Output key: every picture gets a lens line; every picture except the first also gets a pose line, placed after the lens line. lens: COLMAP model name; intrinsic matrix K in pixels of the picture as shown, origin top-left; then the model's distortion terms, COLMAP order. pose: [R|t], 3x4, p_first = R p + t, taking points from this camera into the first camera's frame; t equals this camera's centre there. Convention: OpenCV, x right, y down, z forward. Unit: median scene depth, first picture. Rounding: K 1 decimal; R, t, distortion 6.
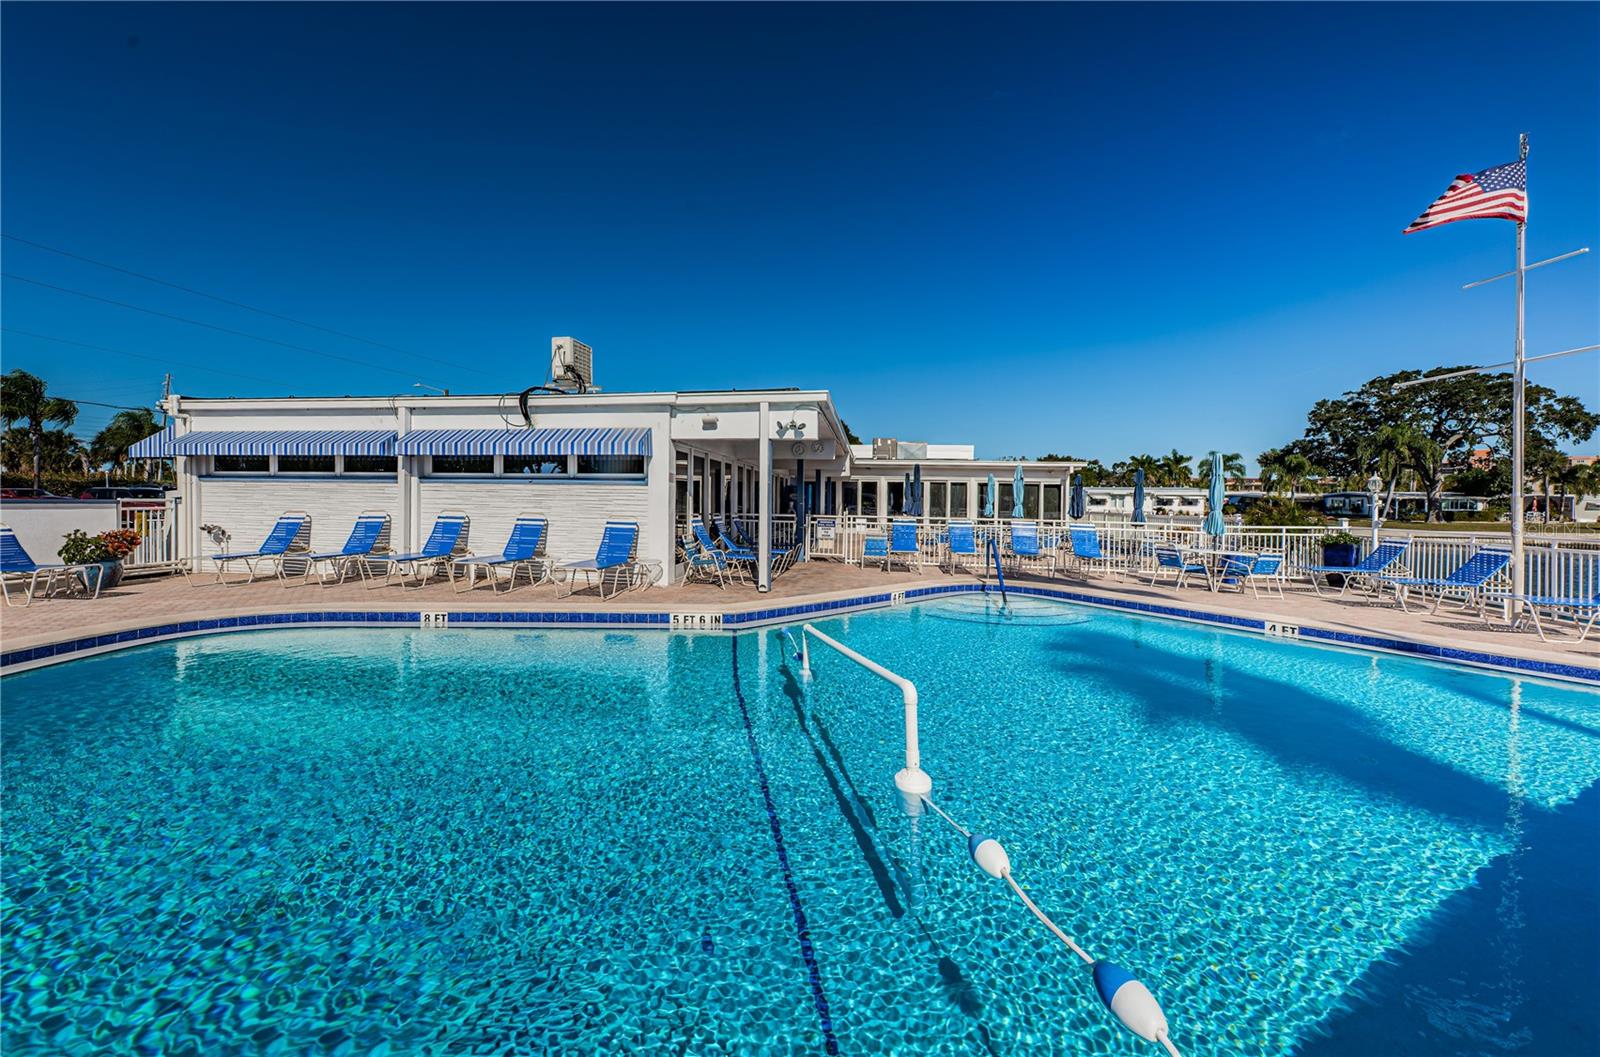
lens RADIAL K [[570.9, 0, 795.9], [0, 570.9, 507.2], [0, 0, 1]] dist [-0.007084, 0.000056]
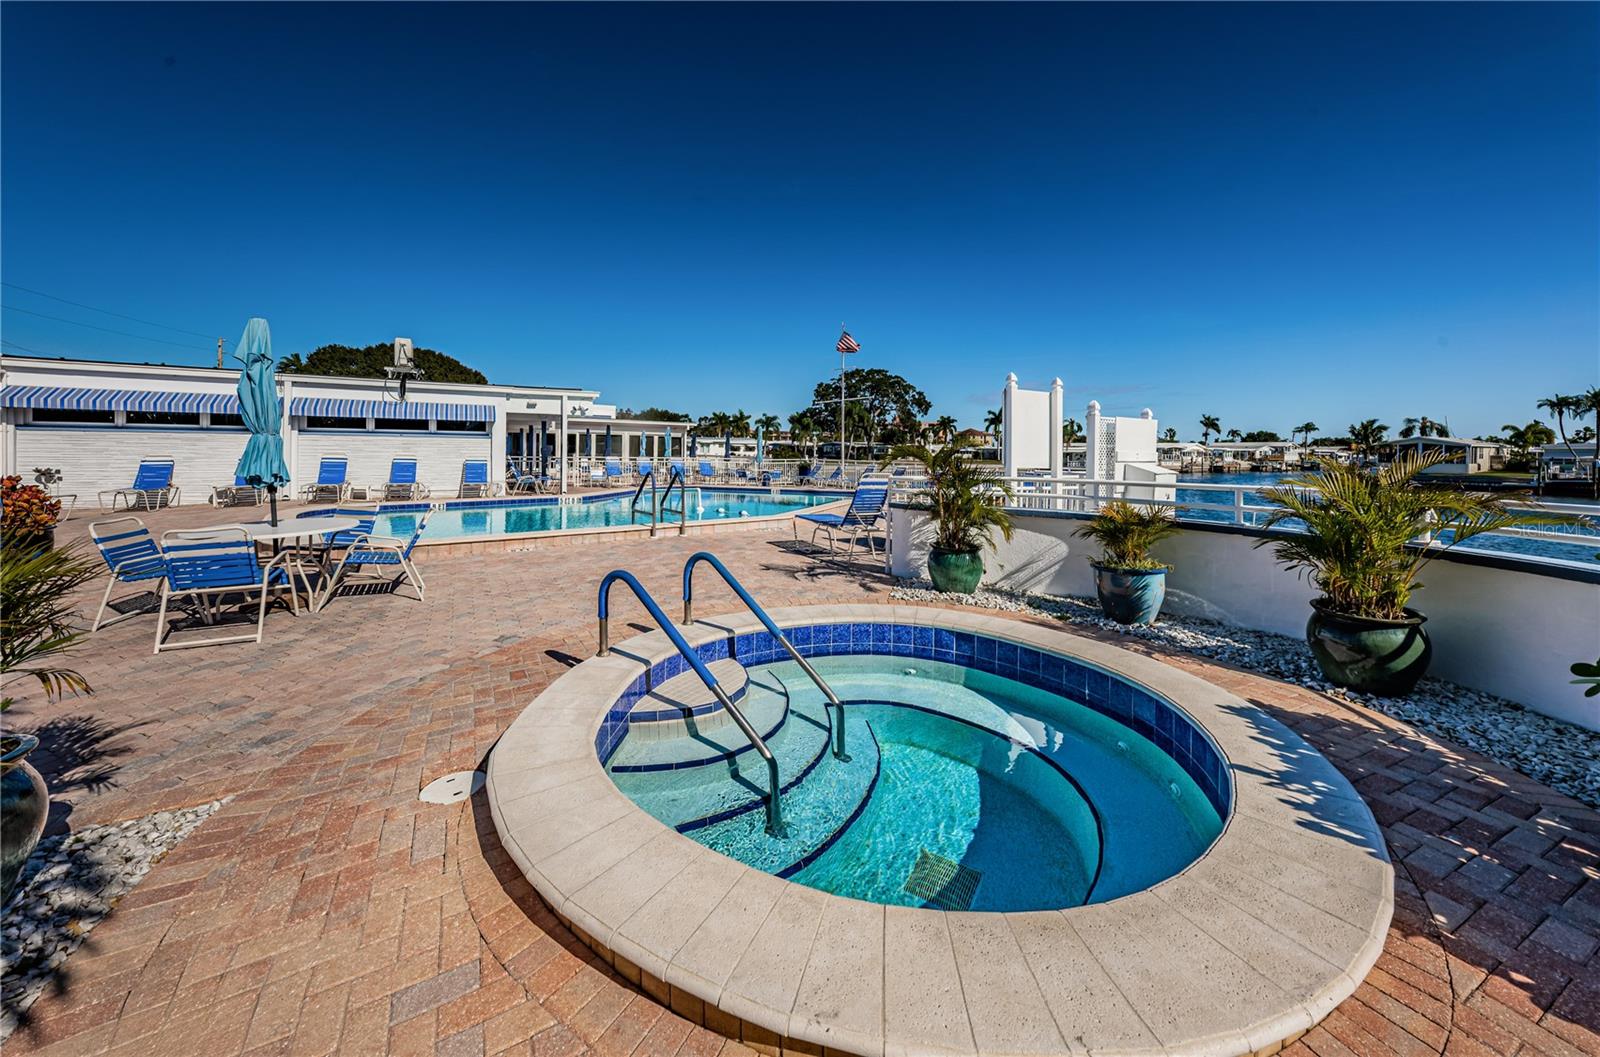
lens RADIAL K [[570.9, 0, 795.9], [0, 570.9, 507.2], [0, 0, 1]] dist [-0.007084, 0.000056]
pose [[0.775027, -0.065104, 0.628565, -0.297807], [0.006631, 0.995462, 0.094928, 0.005241], [-0.631893, -0.069404, 0.771942, -0.434772]]
